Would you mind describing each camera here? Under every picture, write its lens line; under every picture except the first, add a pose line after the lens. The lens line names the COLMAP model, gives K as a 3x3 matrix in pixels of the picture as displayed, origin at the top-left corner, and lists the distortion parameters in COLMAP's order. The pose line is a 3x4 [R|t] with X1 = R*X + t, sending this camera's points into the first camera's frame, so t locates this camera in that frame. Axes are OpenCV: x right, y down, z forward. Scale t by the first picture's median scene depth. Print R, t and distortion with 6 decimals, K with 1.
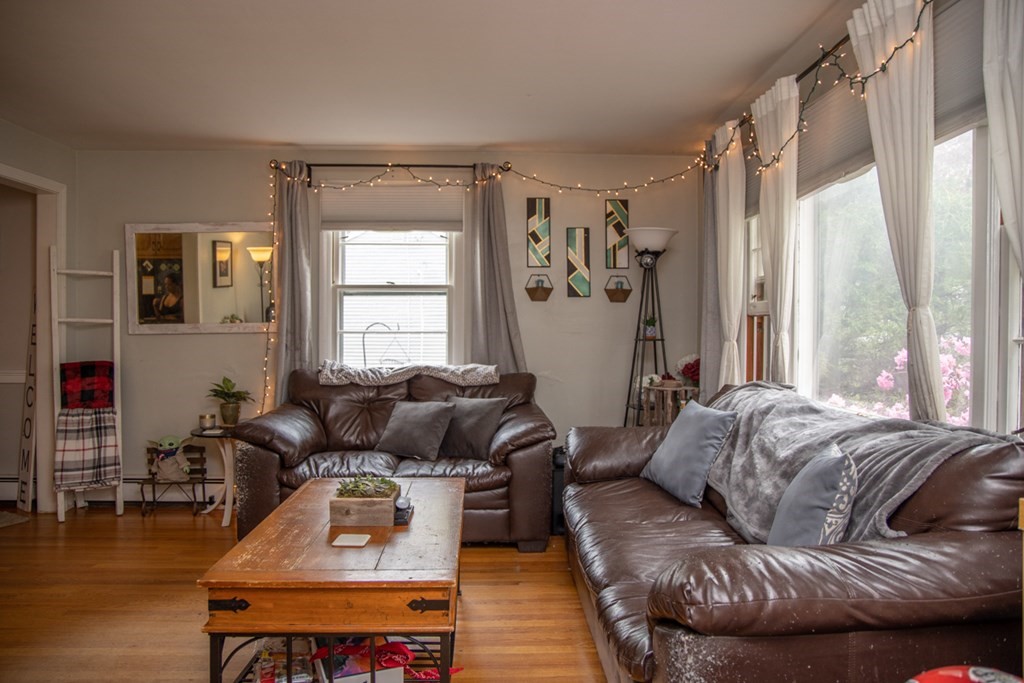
lens RADIAL K [[738.5, 0, 520.4], [0, 738.5, 340.4], [0, 0, 1]] dist [-0.098039, 0.066170]
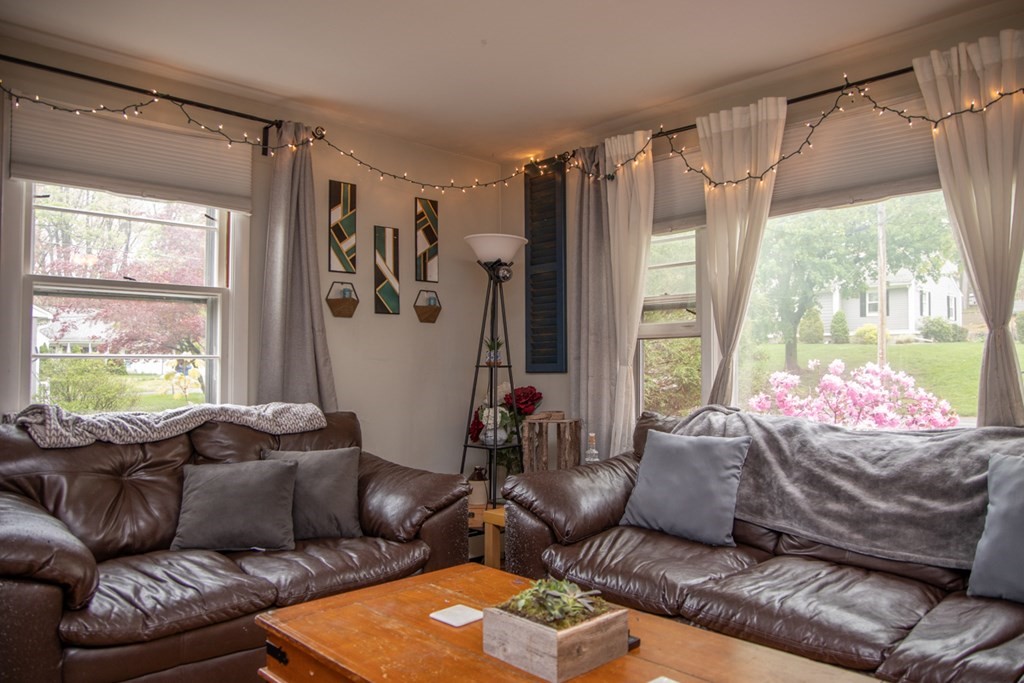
lens RADIAL K [[738.5, 0, 514.2], [0, 738.5, 347.1], [0, 0, 1]] dist [-0.098039, 0.066170]
pose [[0.732408, 0.016137, 0.680675, -0.369743], [0.014401, 0.999128, -0.039182, 0.009998], [-0.680714, 0.038500, 0.731537, 0.339040]]
